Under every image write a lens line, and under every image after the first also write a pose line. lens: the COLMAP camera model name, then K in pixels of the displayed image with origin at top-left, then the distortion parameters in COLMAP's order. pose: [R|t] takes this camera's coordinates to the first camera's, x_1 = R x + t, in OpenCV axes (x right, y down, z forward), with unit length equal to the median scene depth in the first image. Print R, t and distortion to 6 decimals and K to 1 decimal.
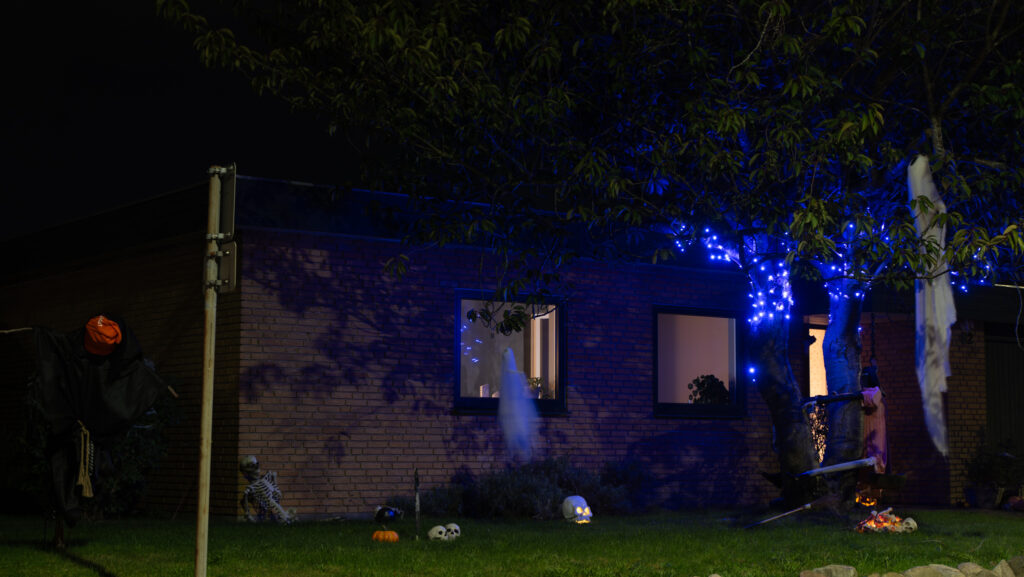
lens RADIAL K [[1763.0, 0, 512.4], [0, 1763.0, 288.8], [0, 0, 1]] dist [-0.007944, 0.000000]
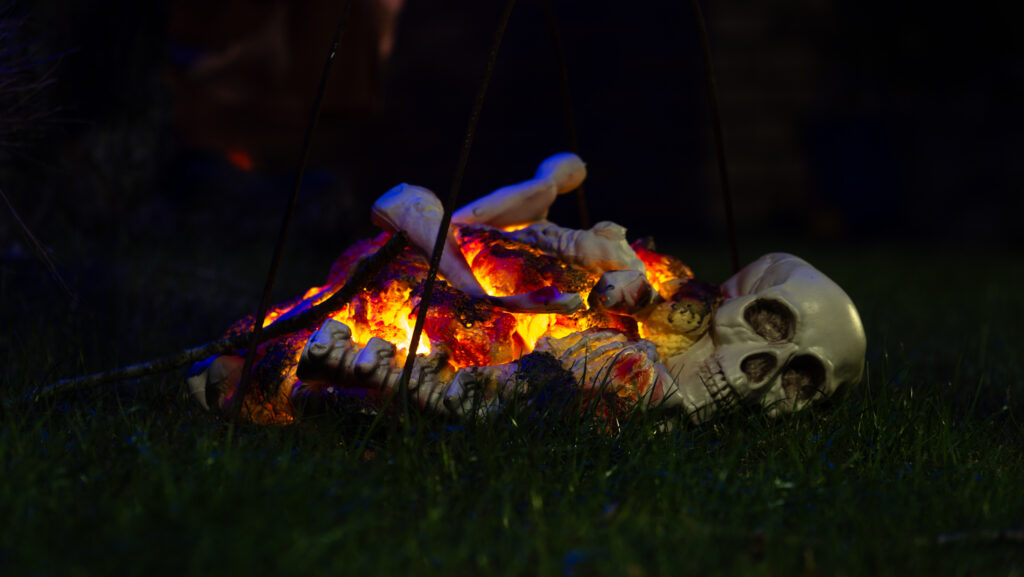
lens RADIAL K [[6051.1, 0, 512.1], [0, 6051.1, 288.5], [0, 0, 1]] dist [0.150891, 0.000000]
pose [[0.963282, -0.017976, 0.267889, 0.126491], [-0.012892, 0.993509, 0.113024, 0.095965], [-0.268181, -0.112328, 0.956797, 0.699177]]
